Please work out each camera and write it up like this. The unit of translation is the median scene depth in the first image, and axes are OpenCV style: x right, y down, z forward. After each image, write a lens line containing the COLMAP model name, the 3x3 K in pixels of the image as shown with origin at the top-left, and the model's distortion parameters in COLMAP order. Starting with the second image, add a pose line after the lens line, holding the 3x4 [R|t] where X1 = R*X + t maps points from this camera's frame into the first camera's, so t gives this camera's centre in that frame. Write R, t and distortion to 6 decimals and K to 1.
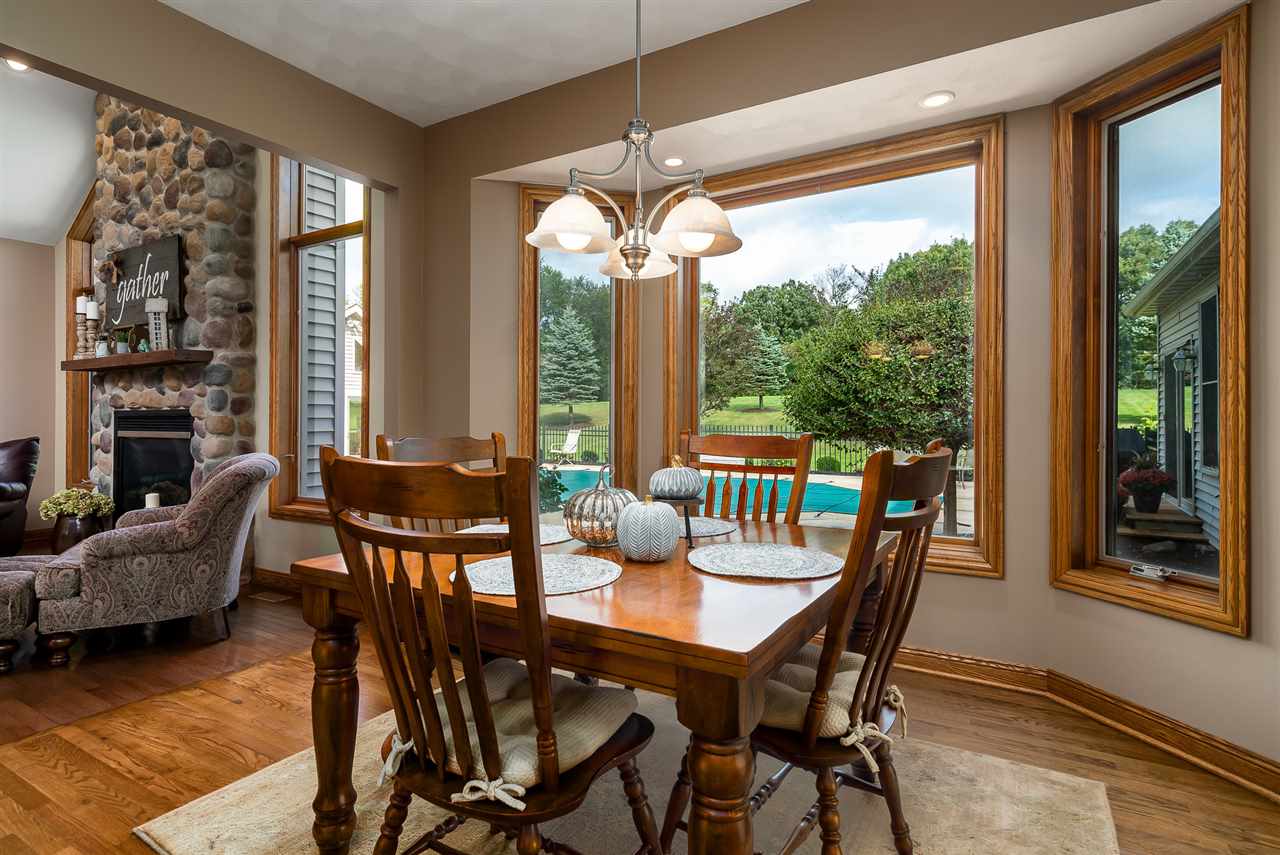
lens RADIAL K [[660.1, 0, 635.3], [0, 660.1, 419.5], [0, 0, 1]] dist [0.000631, 0.001074]
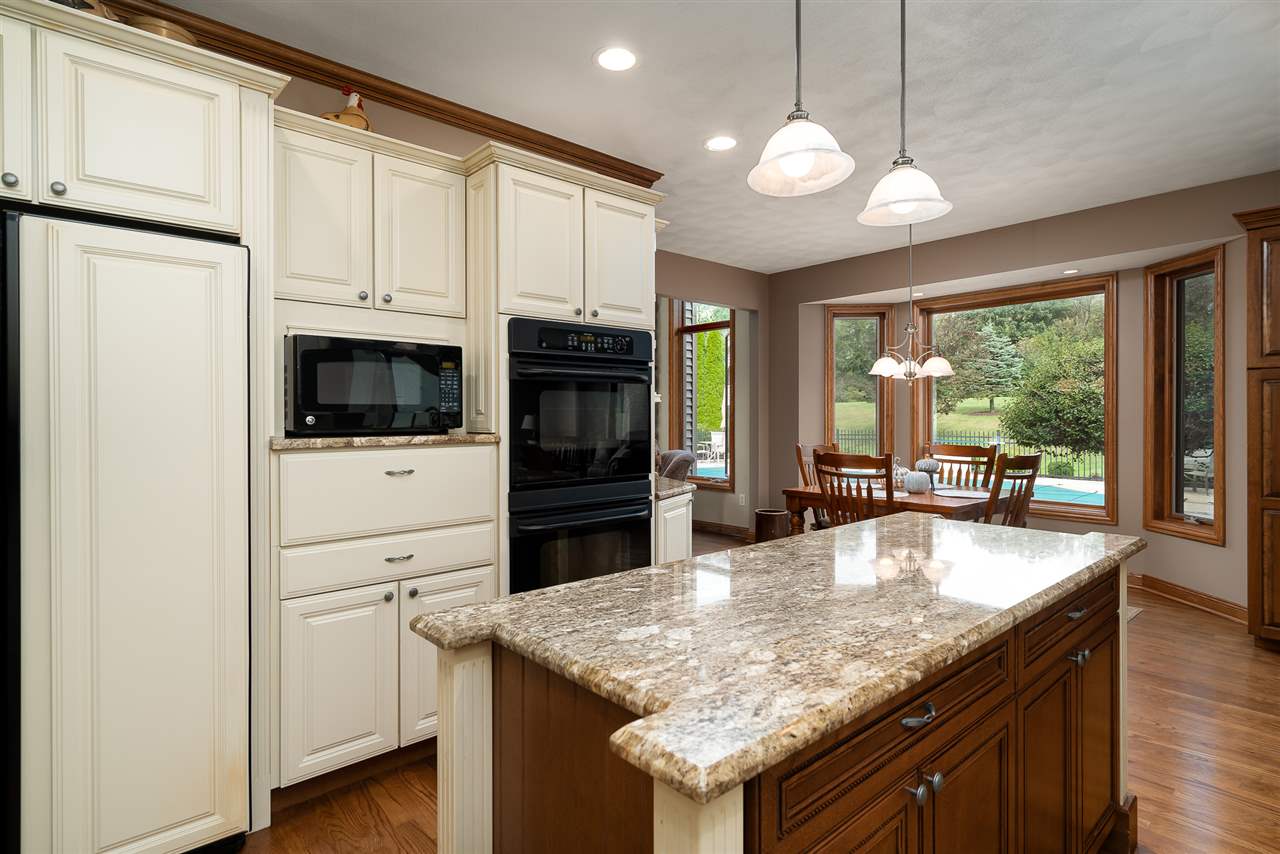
lens RADIAL K [[648.8, 0, 635.2], [0, 648.8, 416.5], [0, 0, 1]] dist [0.001648, -0.000143]
pose [[0.949891, 0.000454, -0.312580, -0.090757], [-0.002173, 0.999984, -0.005153, -0.029805], [0.312573, 0.005574, 0.949878, -0.689688]]
